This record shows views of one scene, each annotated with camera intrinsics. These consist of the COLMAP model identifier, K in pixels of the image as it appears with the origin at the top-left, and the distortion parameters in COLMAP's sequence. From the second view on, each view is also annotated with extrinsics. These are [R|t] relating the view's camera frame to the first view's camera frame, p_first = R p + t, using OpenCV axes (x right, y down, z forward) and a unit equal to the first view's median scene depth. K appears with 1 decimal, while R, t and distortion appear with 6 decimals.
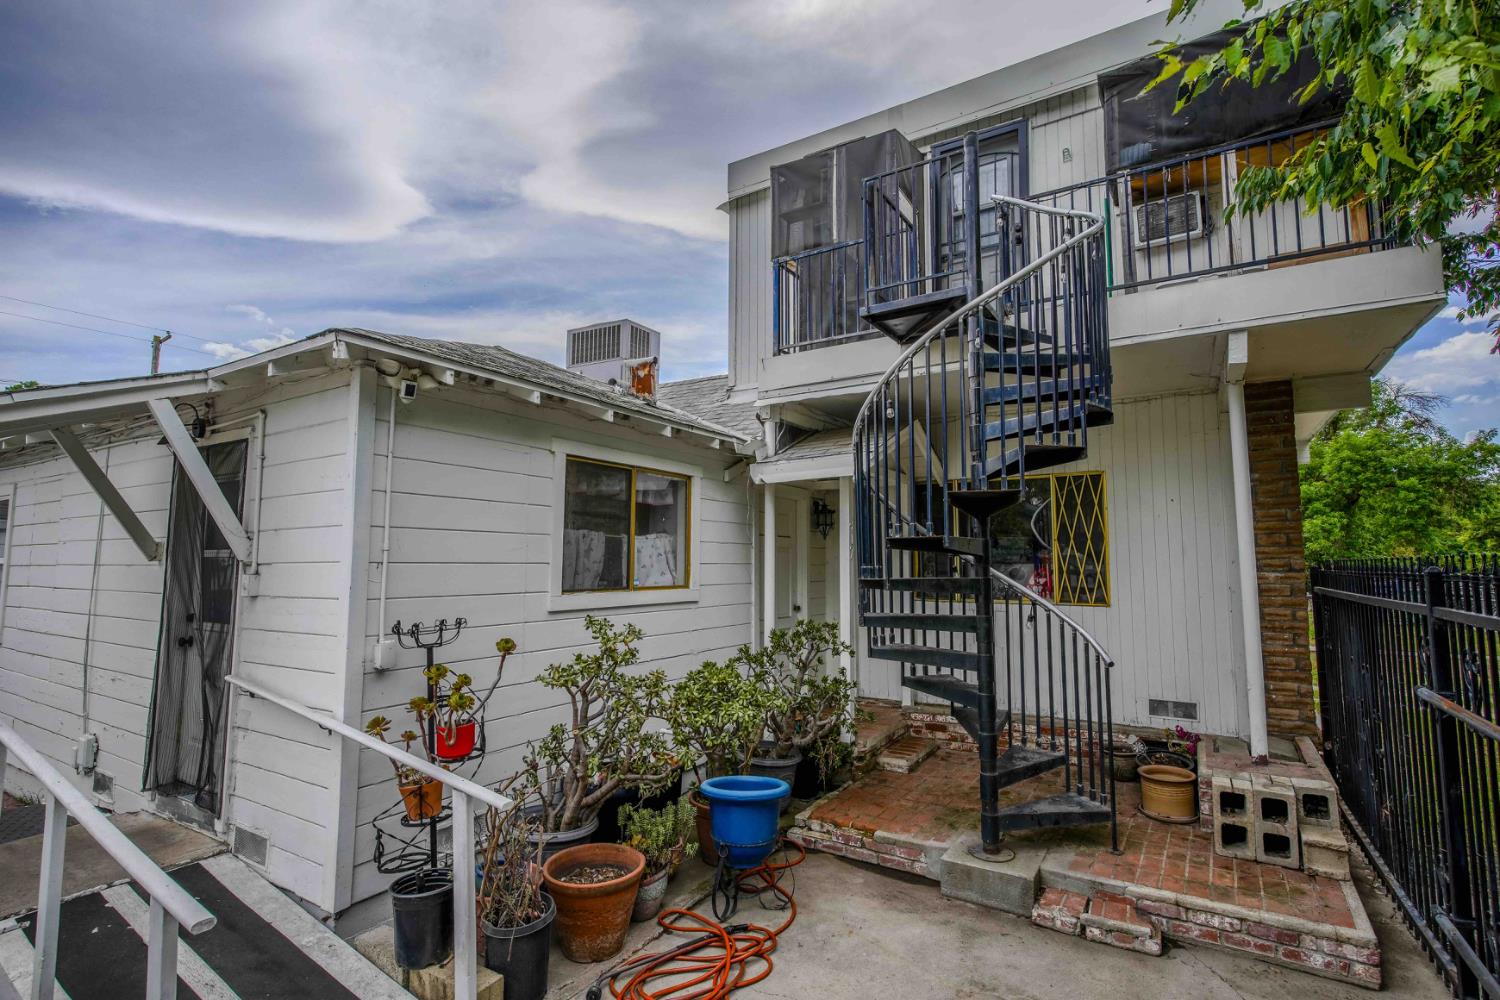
lens RADIAL K [[710.1, 0, 724.6], [0, 710.1, 498.6], [0, 0, 1]] dist [0.002292, 0.001441]
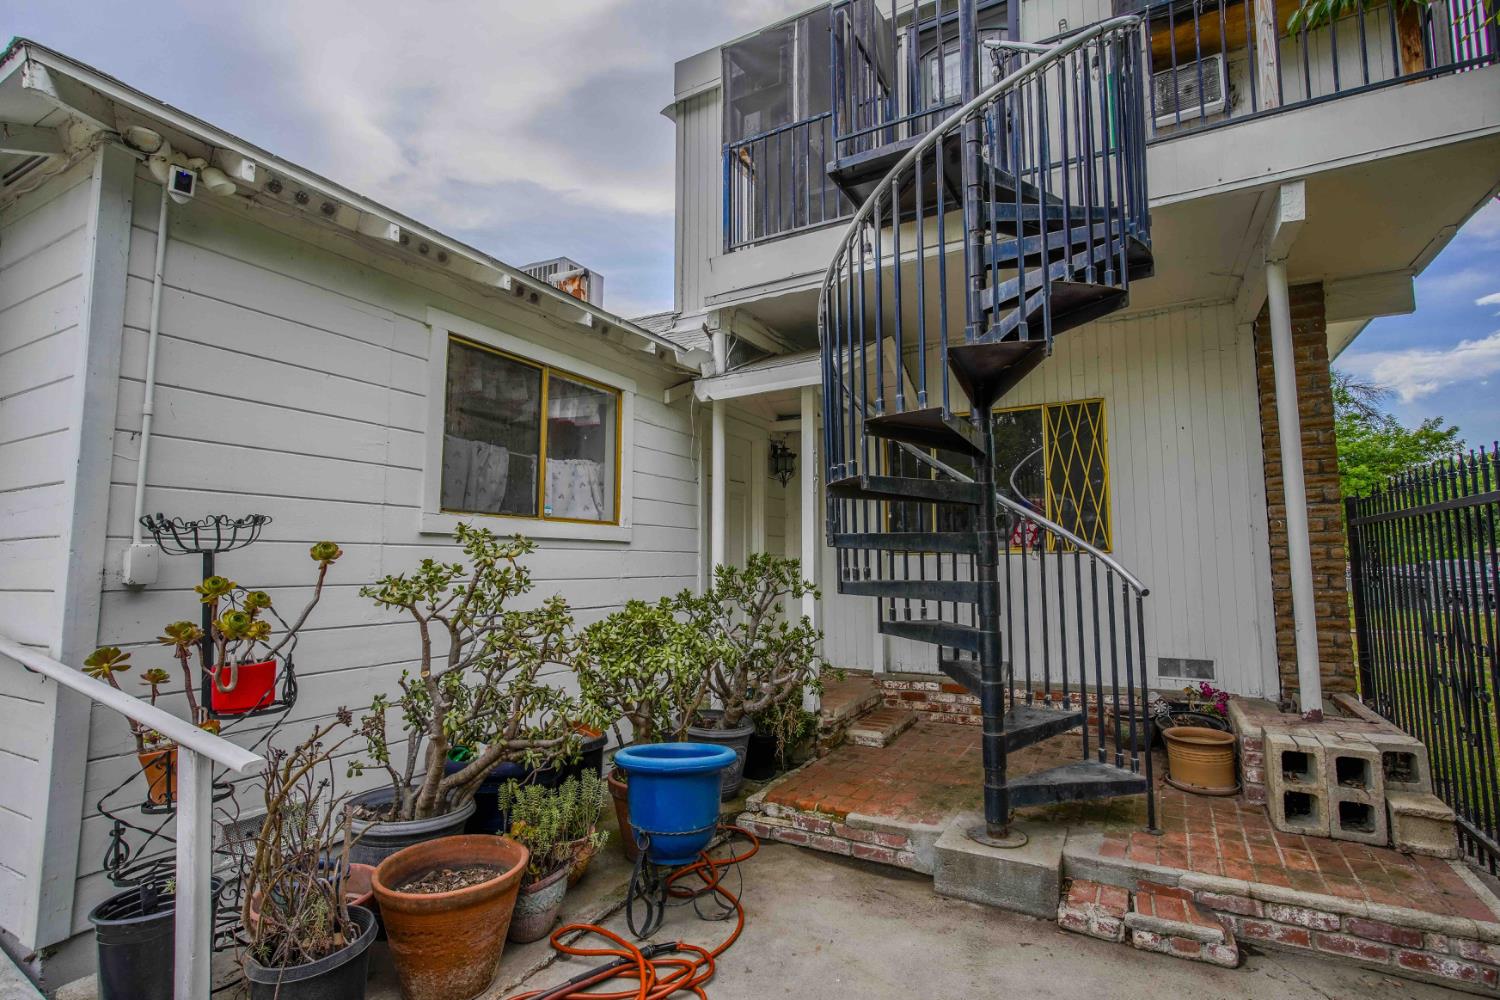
lens RADIAL K [[710.1, 0, 724.6], [0, 710.1, 498.6], [0, 0, 1]] dist [0.002292, 0.001441]
pose [[0.998506, 0.000383, 0.054638, 0.037193], [-0.000210, 0.999995, -0.003167, 0.134585], [-0.054639, 0.003151, 0.998501, 0.245249]]
